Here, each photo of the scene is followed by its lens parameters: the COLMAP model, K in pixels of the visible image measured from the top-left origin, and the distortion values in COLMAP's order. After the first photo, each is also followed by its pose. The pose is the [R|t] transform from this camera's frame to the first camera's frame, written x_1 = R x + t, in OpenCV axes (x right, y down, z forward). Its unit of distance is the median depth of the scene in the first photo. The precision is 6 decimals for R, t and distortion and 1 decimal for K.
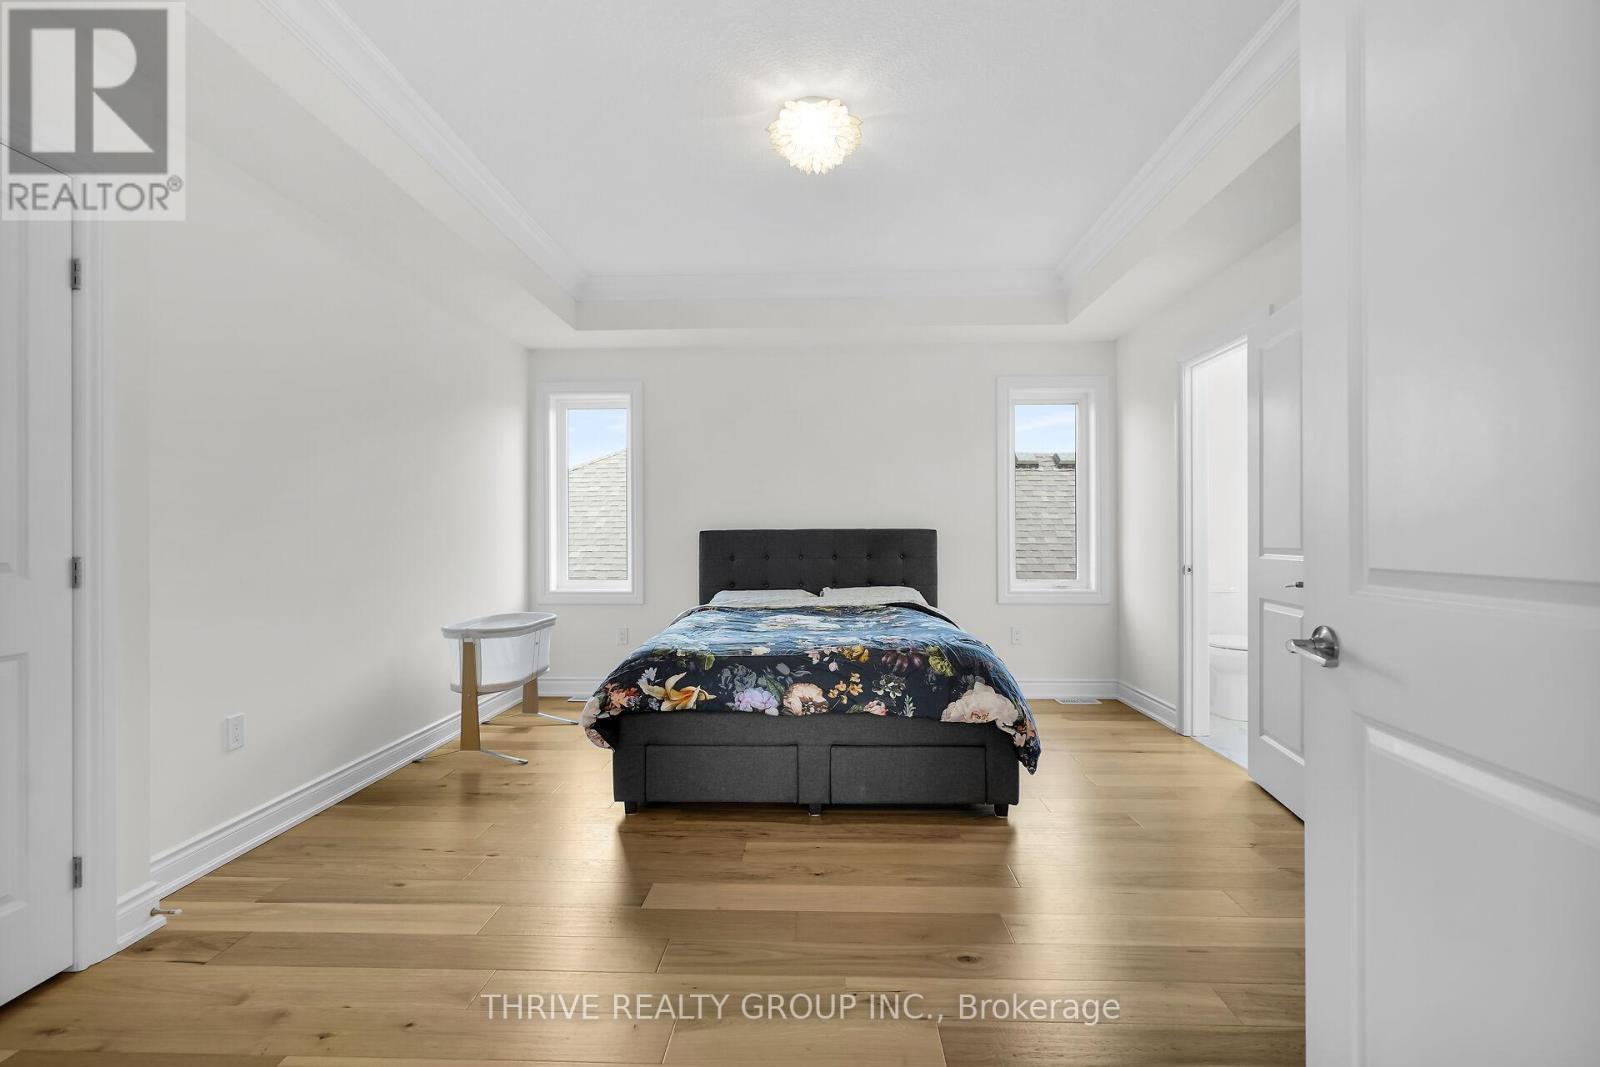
lens RADIAL K [[743.9, 0, 791.5], [0, 743.9, 523.1], [0, 0, 1]] dist [0.001460, 0.000665]
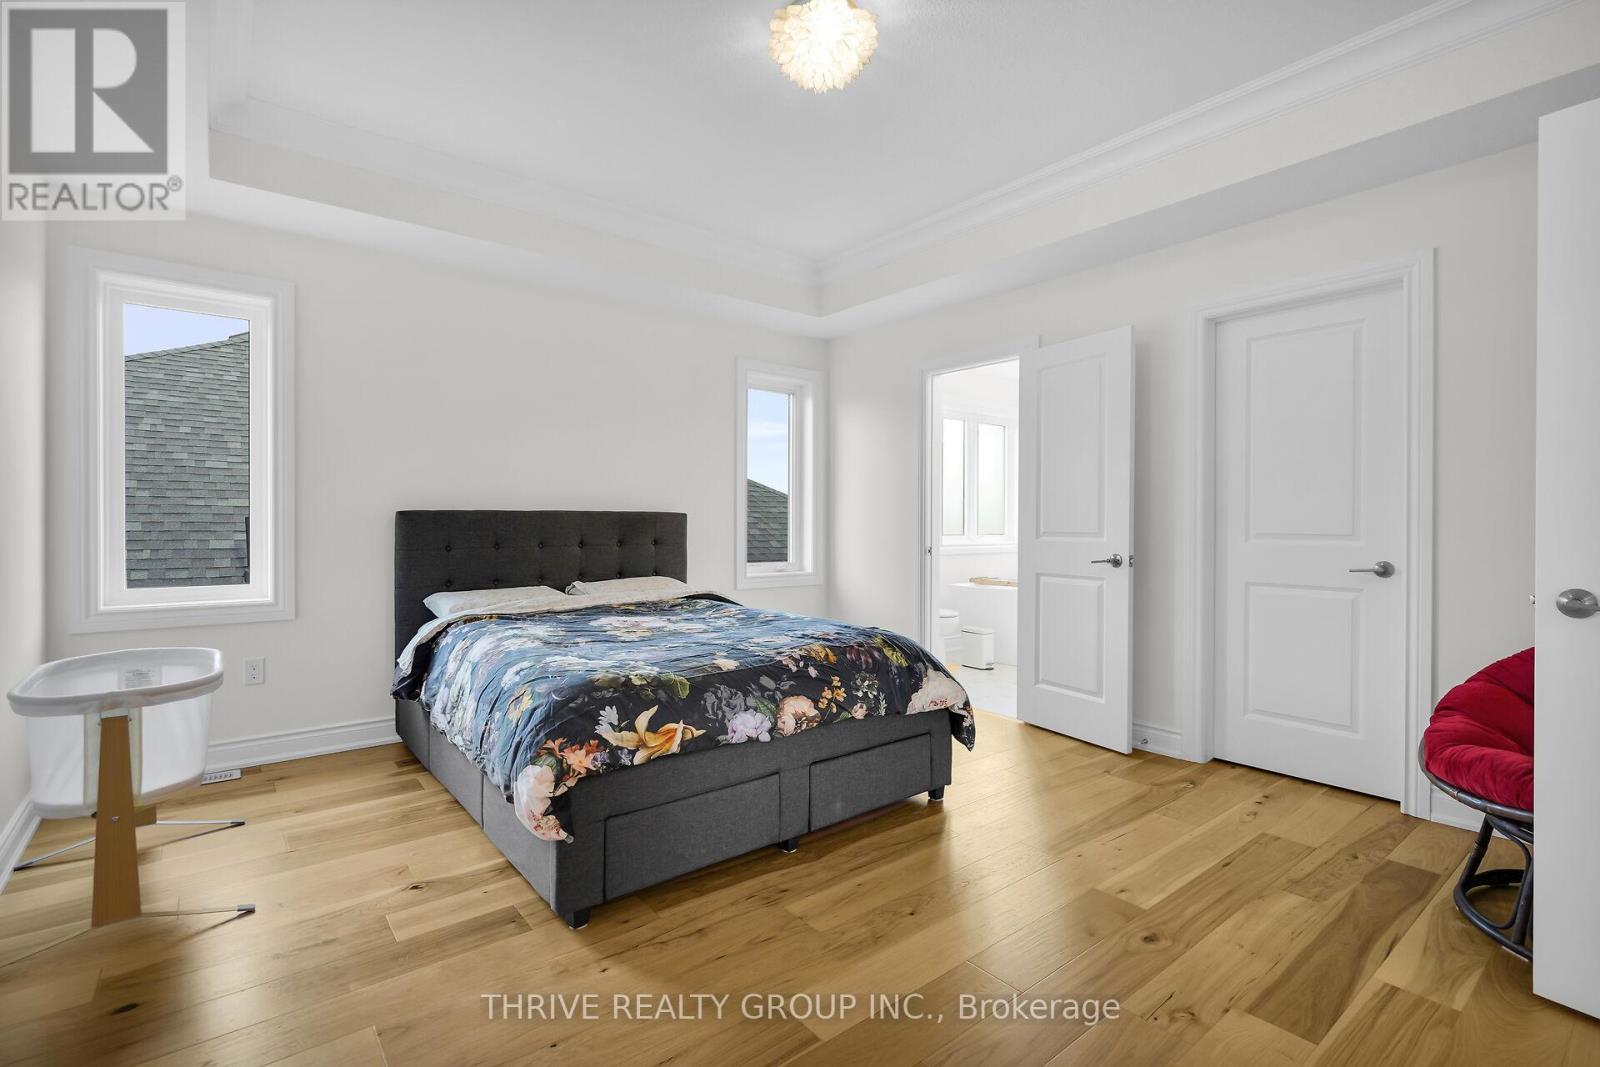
lens RADIAL K [[743.9, 0, 791.5], [0, 743.9, 523.1], [0, 0, 1]] dist [0.001460, 0.000665]
pose [[0.756027, 0.005437, 0.654517, -0.526932], [-0.018457, 0.999745, 0.013015, 0.011422], [-0.654280, -0.021919, 0.755935, 0.376589]]
